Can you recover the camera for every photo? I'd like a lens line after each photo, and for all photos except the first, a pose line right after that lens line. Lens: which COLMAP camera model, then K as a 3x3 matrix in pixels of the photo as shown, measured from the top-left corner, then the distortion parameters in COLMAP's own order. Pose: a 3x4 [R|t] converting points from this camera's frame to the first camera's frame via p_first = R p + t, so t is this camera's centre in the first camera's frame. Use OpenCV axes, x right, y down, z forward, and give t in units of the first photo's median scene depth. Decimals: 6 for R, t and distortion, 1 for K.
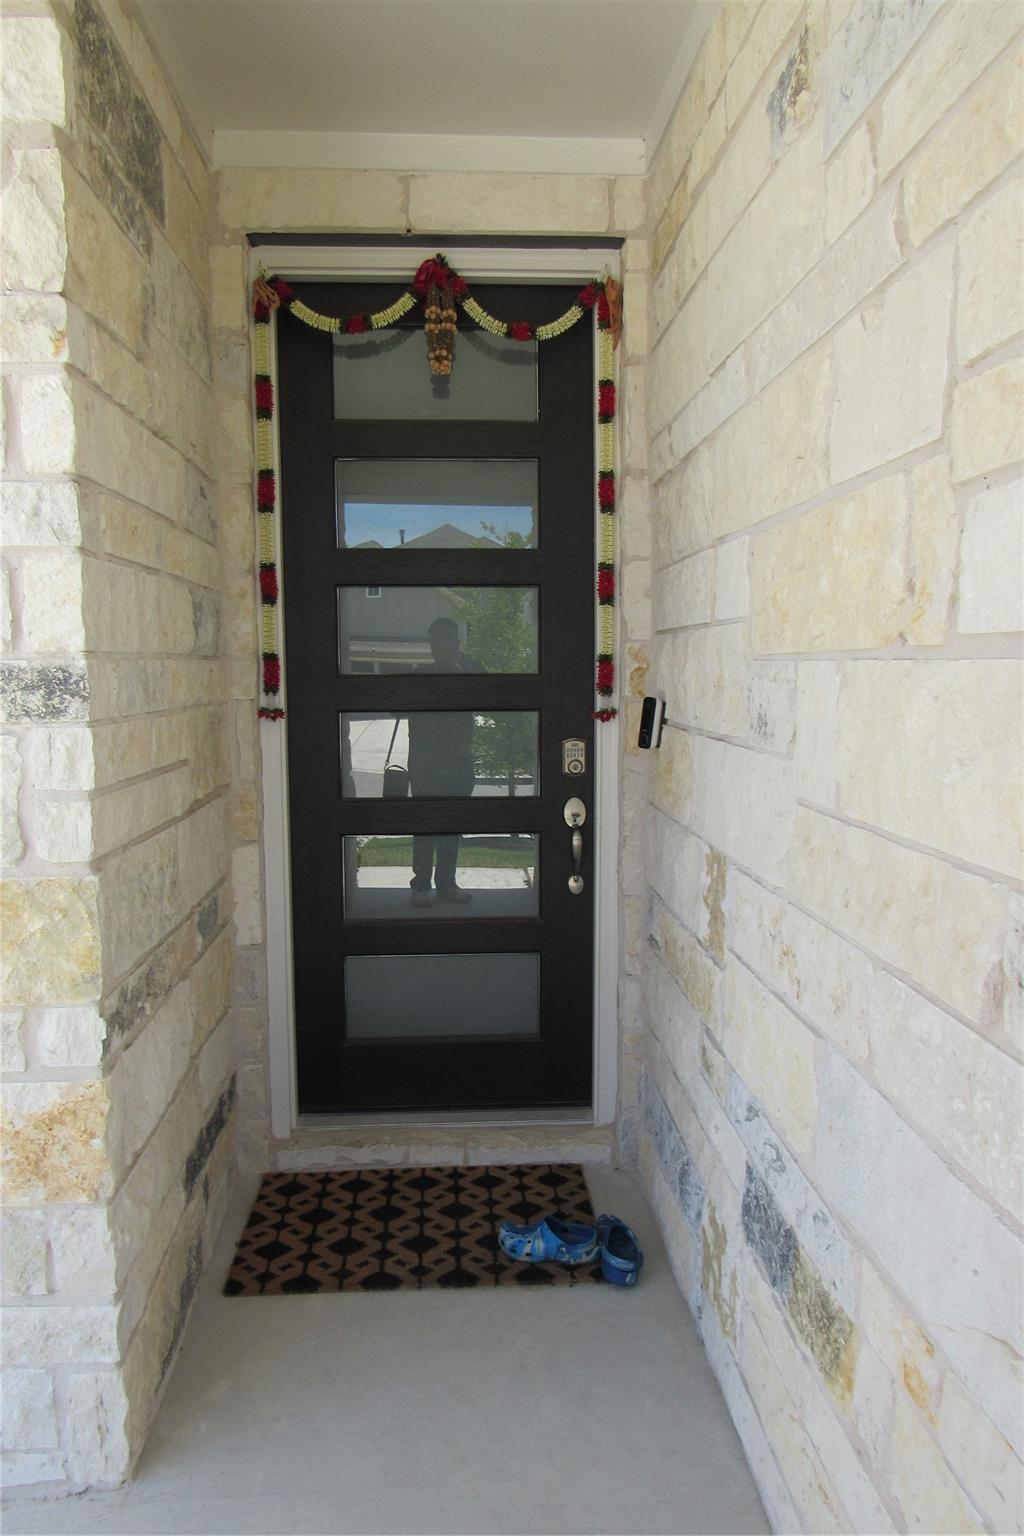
lens RADIAL K [[1093.0, 0, 510.3], [0, 1093.0, 773.7], [0, 0, 1]] dist [-0.031160, 0.020728]
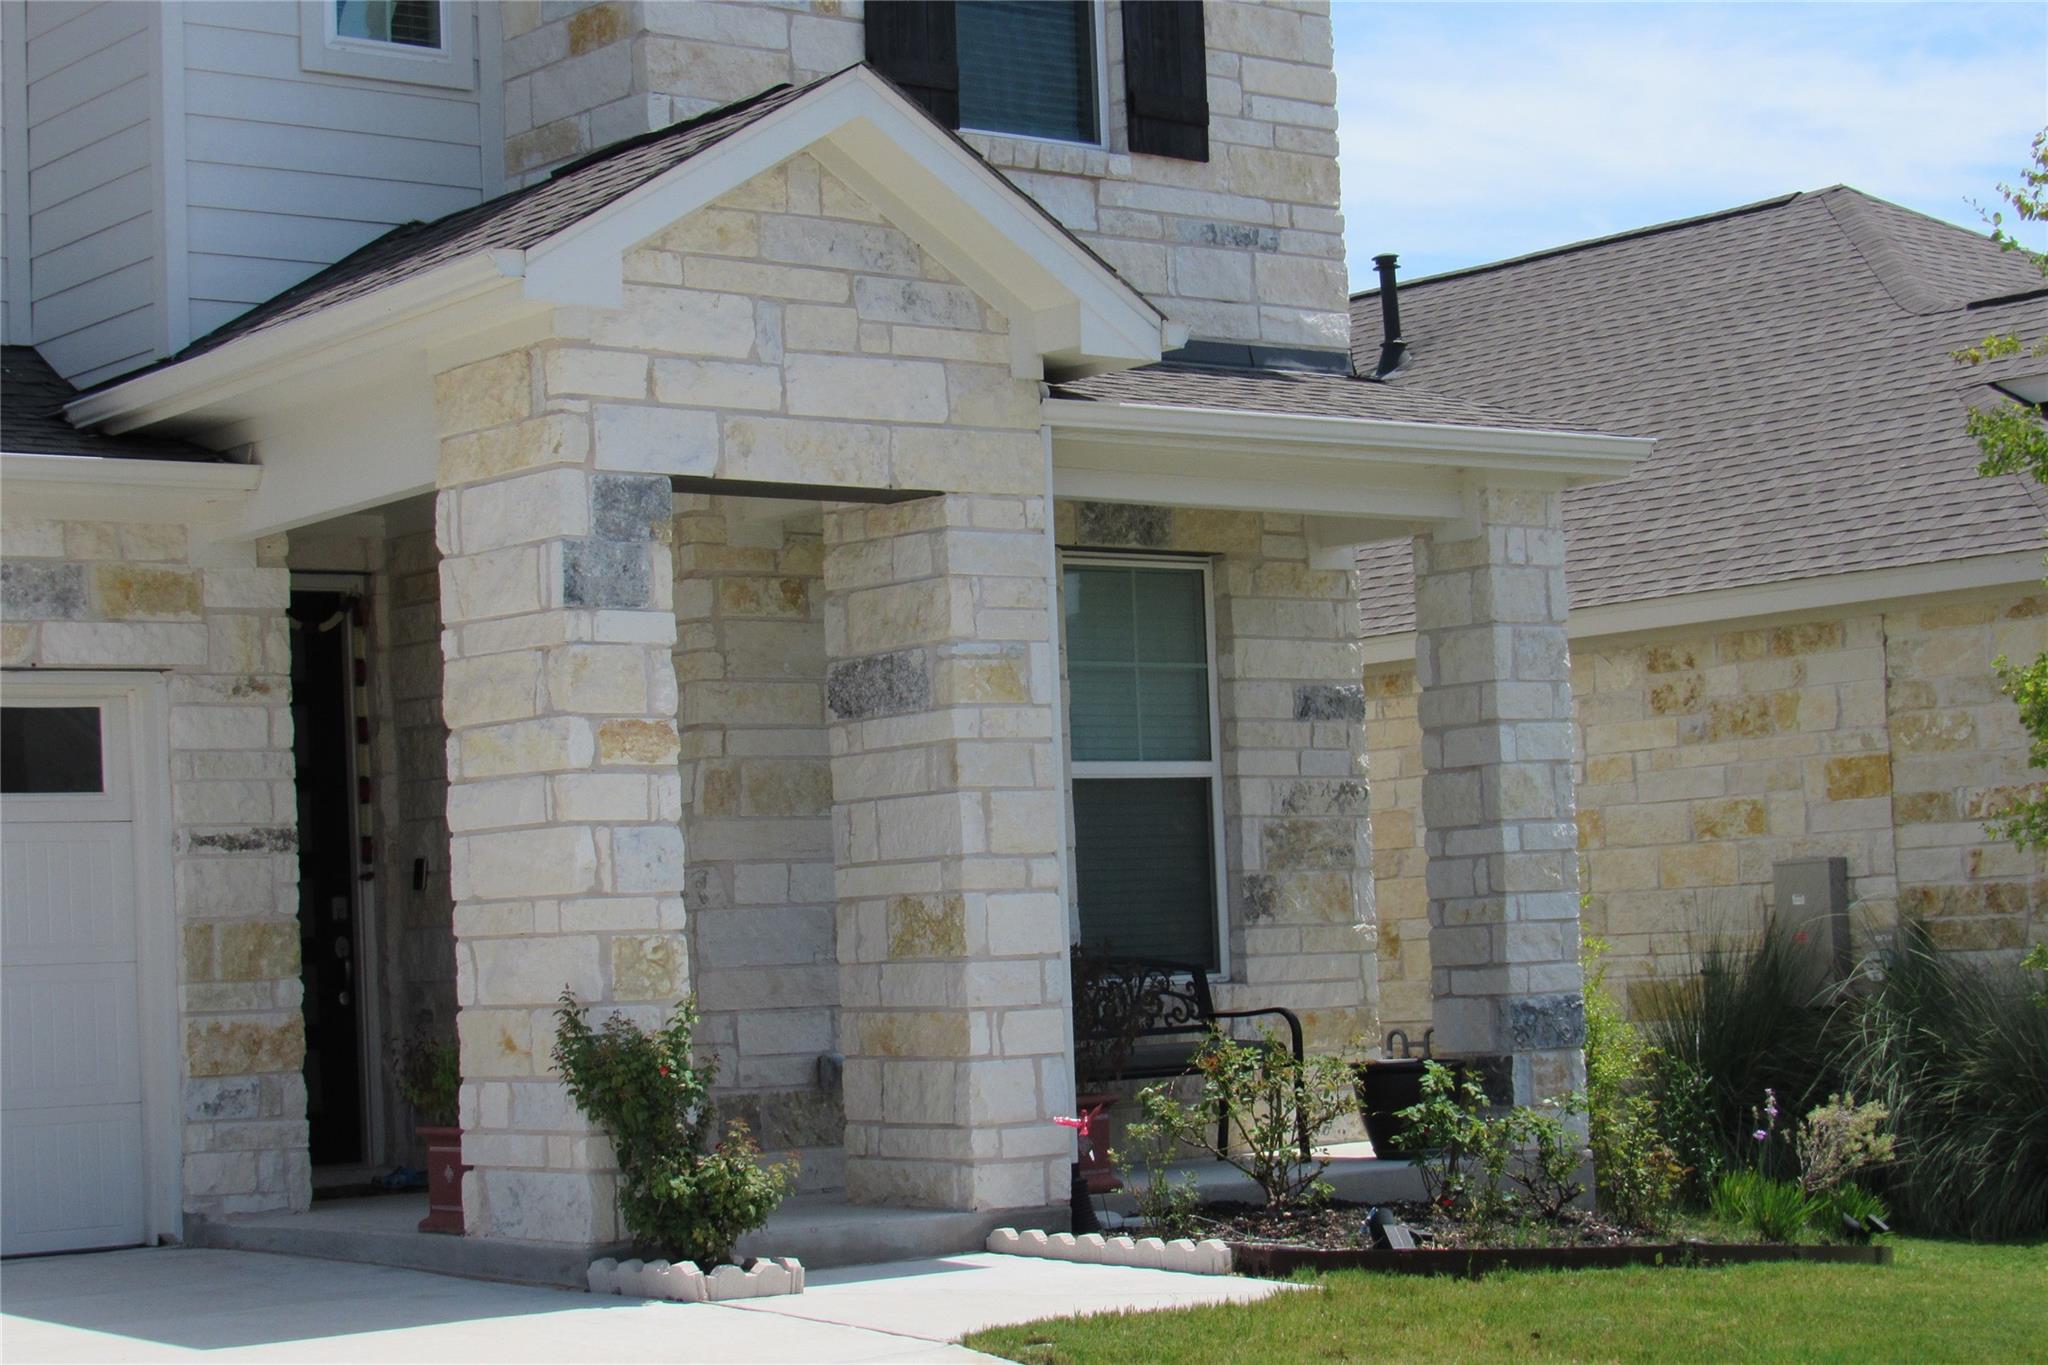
lens RADIAL K [[3953.5, 0, 1025.1], [0, 3953.5, 683.6], [0, 0, 1]] dist [-0.135796, 0.000000]
pose [[0.805785, 0.010485, 0.592115, -3.894980], [0.099866, 0.983119, -0.153311, 0.985137], [-0.583727, 0.182668, 0.791135, -6.267059]]
